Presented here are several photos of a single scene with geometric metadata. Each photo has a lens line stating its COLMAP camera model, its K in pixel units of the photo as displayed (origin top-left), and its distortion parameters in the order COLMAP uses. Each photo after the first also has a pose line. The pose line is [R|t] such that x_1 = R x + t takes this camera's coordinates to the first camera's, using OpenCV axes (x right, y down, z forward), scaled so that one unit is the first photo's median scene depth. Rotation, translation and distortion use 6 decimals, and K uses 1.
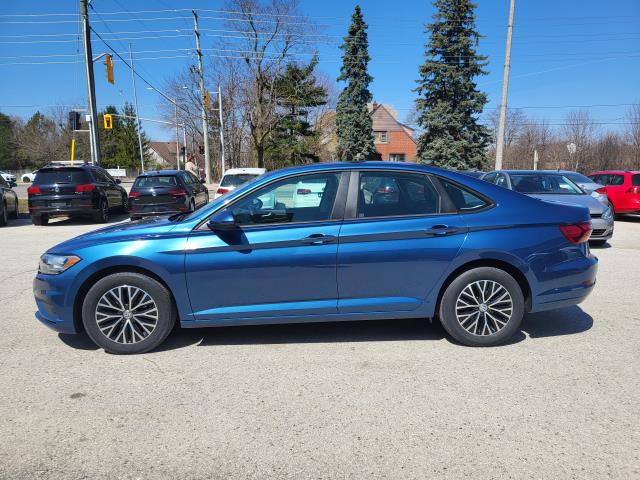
lens RADIAL K [[477.5, 0, 322.7], [0, 477.5, 243.4], [0, 0, 1]] dist [0.025505, -0.002785]
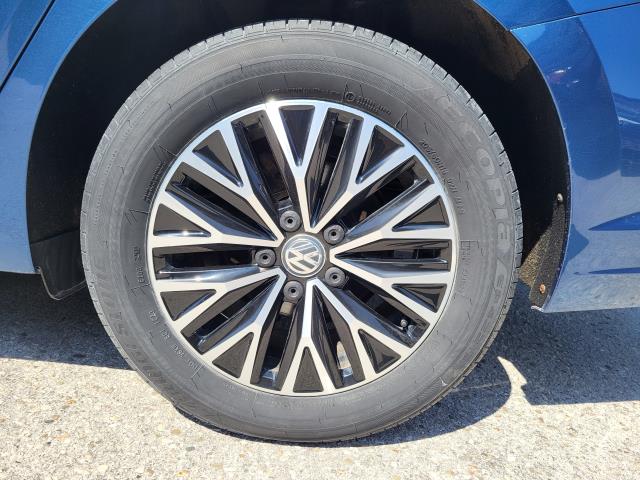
lens RADIAL K [[477.5, 0, 322.7], [0, 477.5, 243.4], [0, 0, 1]] dist [0.025505, -0.002785]
pose [[0.993642, 0.112582, 0.001284, 0.072528], [-0.112069, 0.987890, 0.107303, 0.022867], [0.010812, -0.106765, 0.994226, 0.172255]]
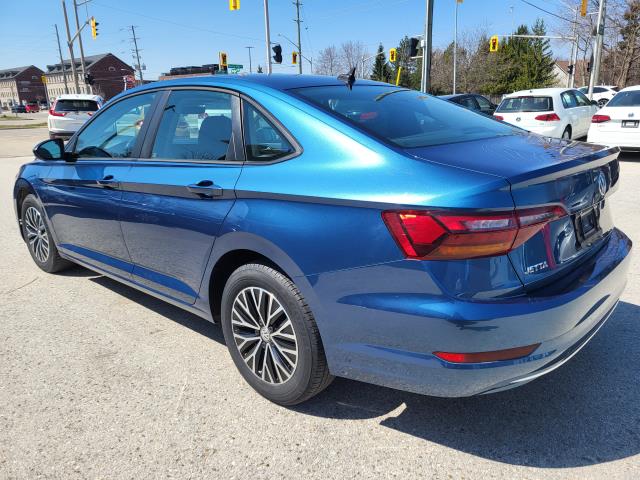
lens RADIAL K [[477.5, 0, 322.7], [0, 477.5, 243.4], [0, 0, 1]] dist [0.025505, -0.002785]
pose [[0.706691, 0.185186, -0.682858, 0.158619], [-0.082678, 0.980141, 0.180243, -0.016697], [0.702675, -0.070919, 0.707967, 0.139042]]
